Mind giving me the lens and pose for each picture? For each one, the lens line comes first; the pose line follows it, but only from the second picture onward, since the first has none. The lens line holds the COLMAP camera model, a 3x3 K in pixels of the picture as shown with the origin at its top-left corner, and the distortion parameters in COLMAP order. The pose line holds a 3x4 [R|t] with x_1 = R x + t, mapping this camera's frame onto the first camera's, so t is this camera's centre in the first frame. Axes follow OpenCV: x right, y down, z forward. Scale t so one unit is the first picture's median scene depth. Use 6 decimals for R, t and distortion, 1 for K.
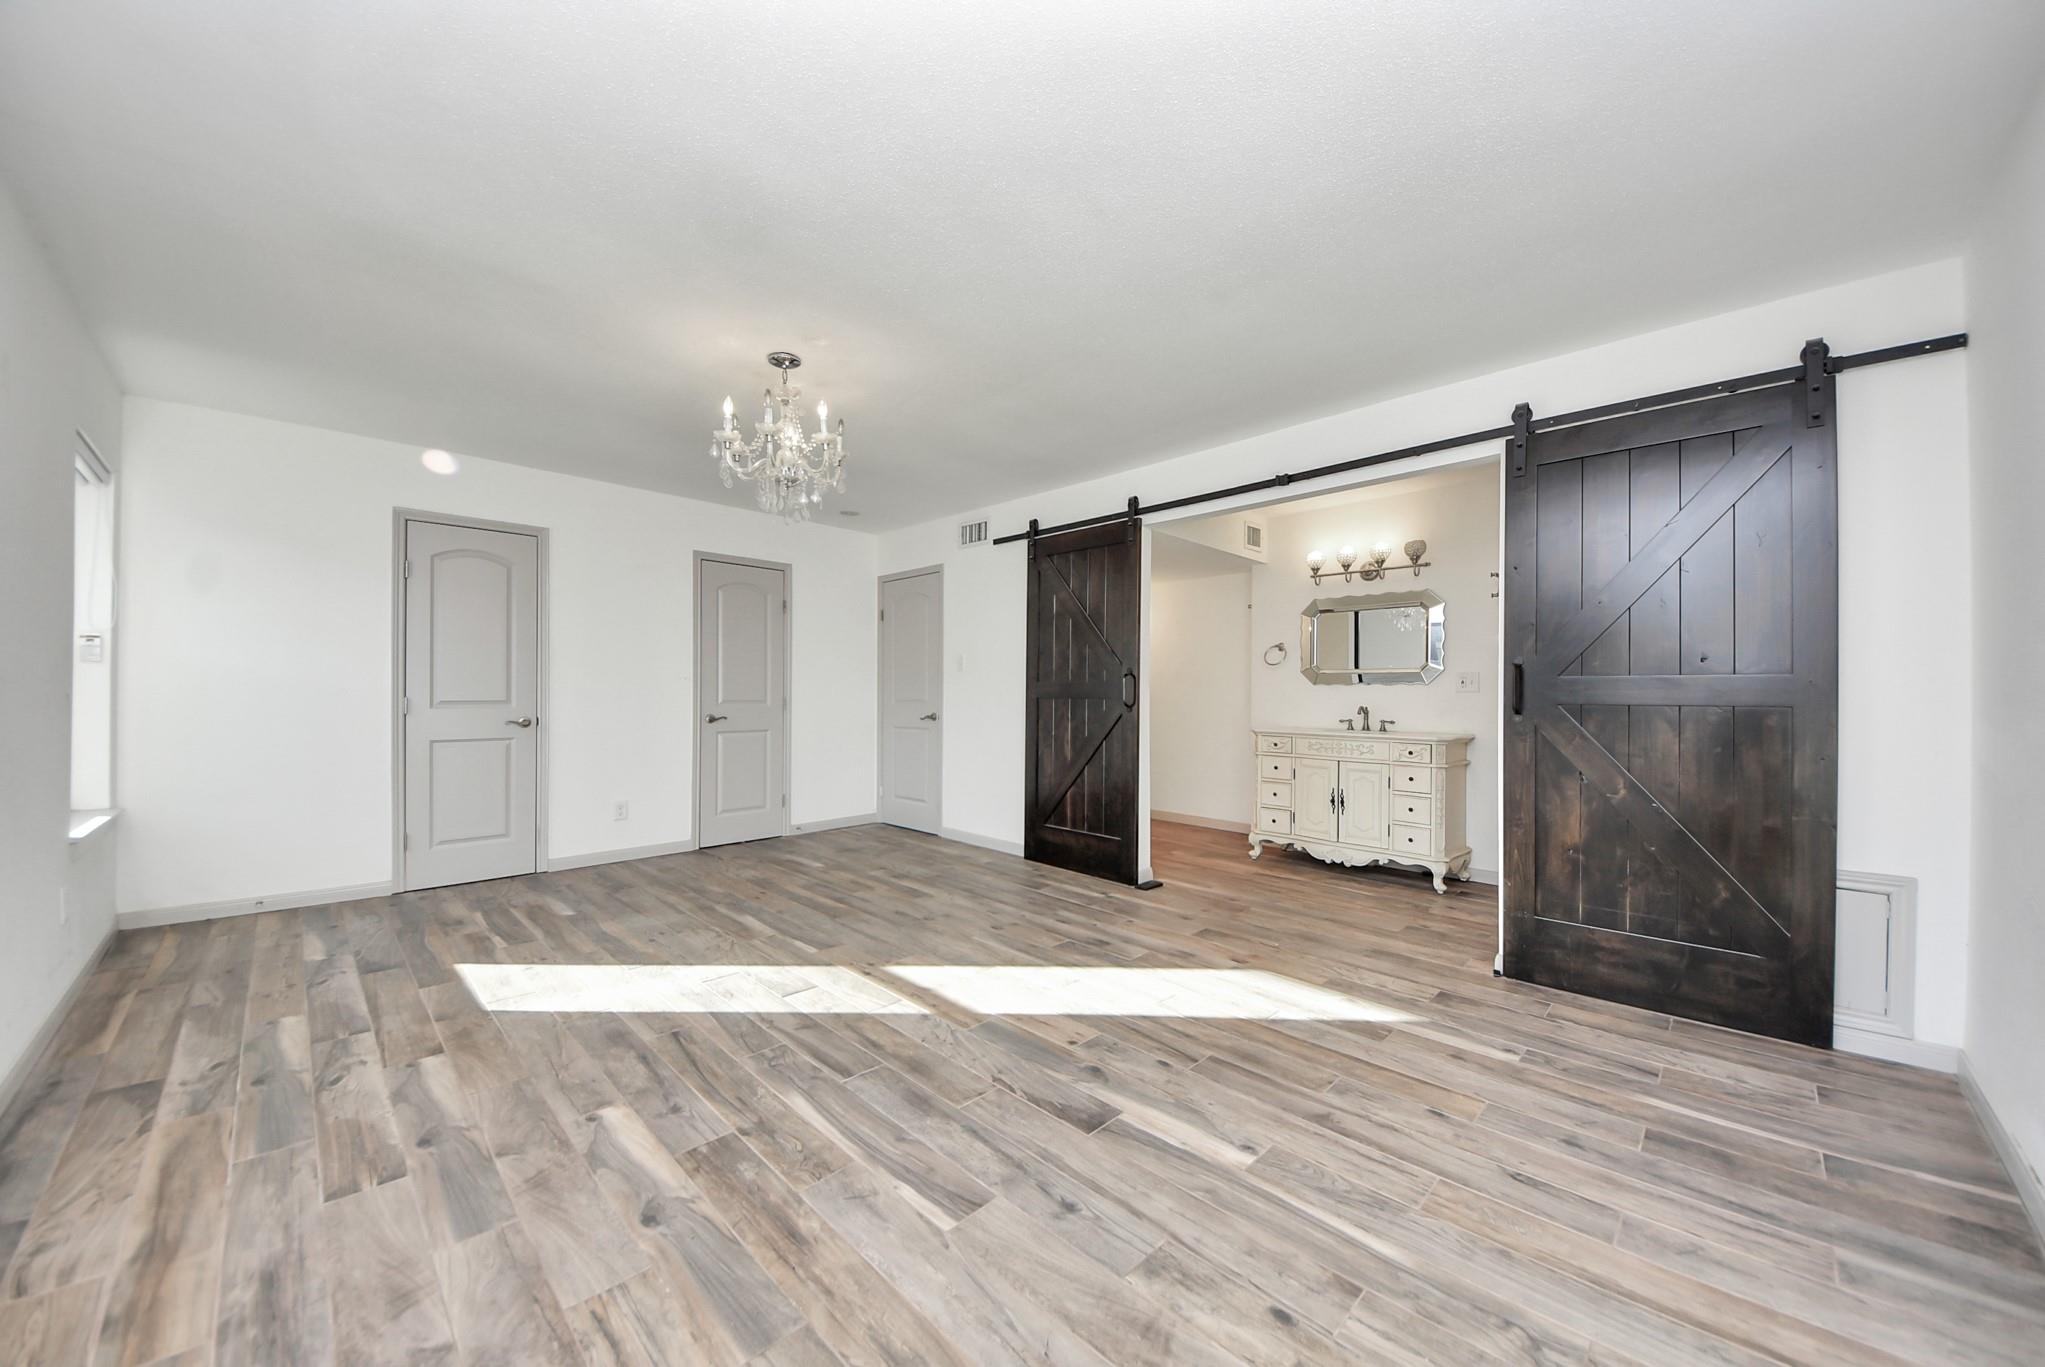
lens RADIAL K [[754.0, 0, 1007.0], [0, 754.0, 696.2], [0, 0, 1]] dist [-0.015211, -0.002784]
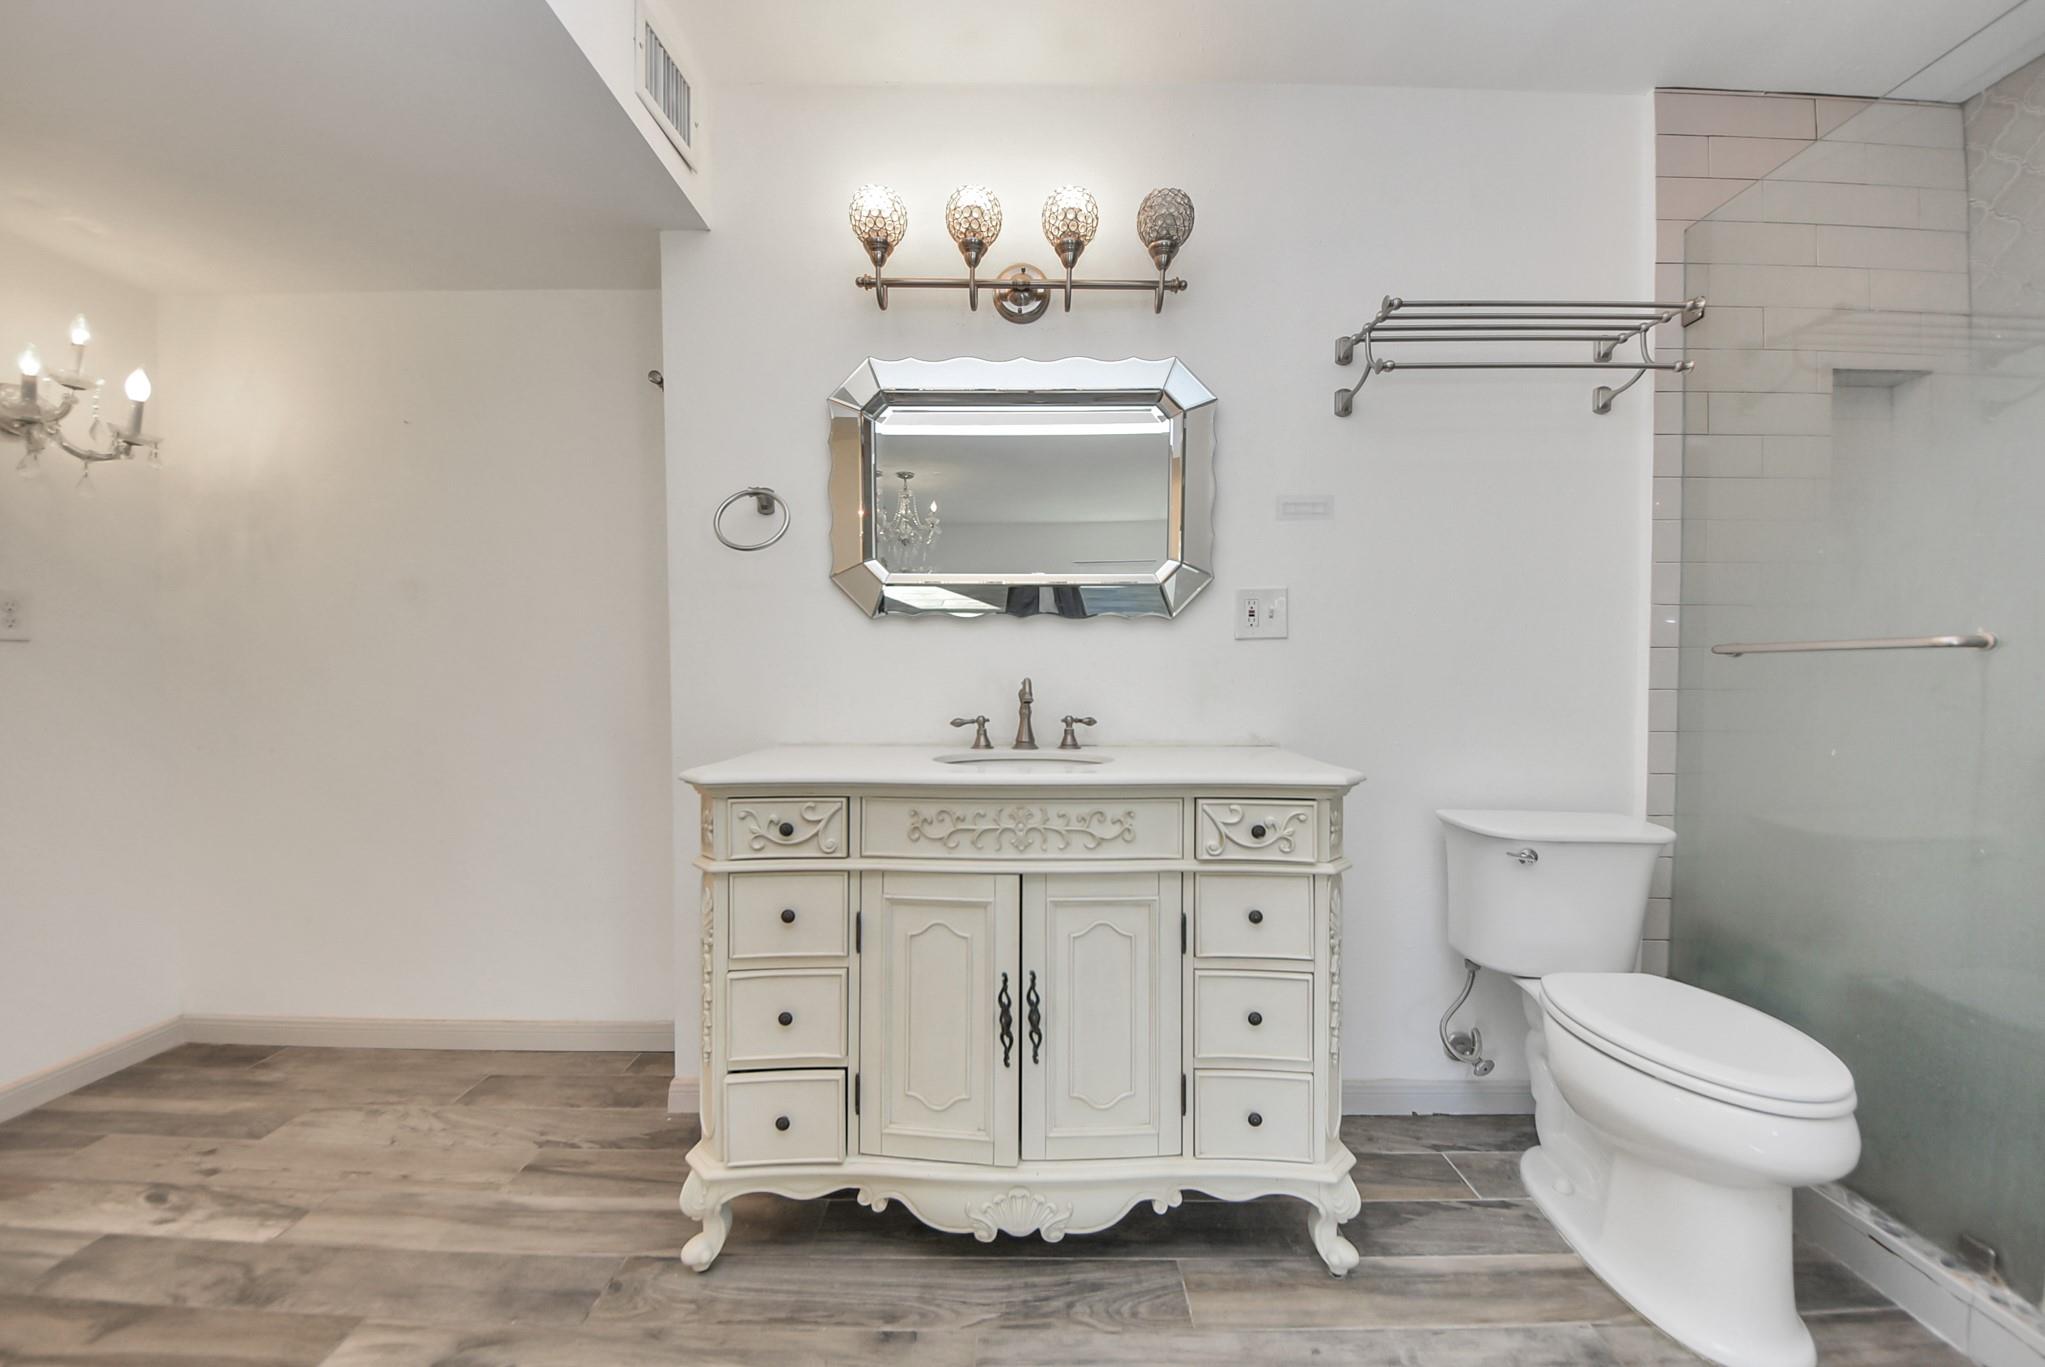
lens RADIAL K [[754.0, 0, 1009.3], [0, 754.0, 691.4], [0, 0, 1]] dist [-0.015211, -0.002784]
pose [[0.715984, -0.019038, 0.697857, 0.238213], [0.003081, 0.999705, 0.024111, 0.011858], [-0.698110, -0.015113, 0.715831, 0.778343]]
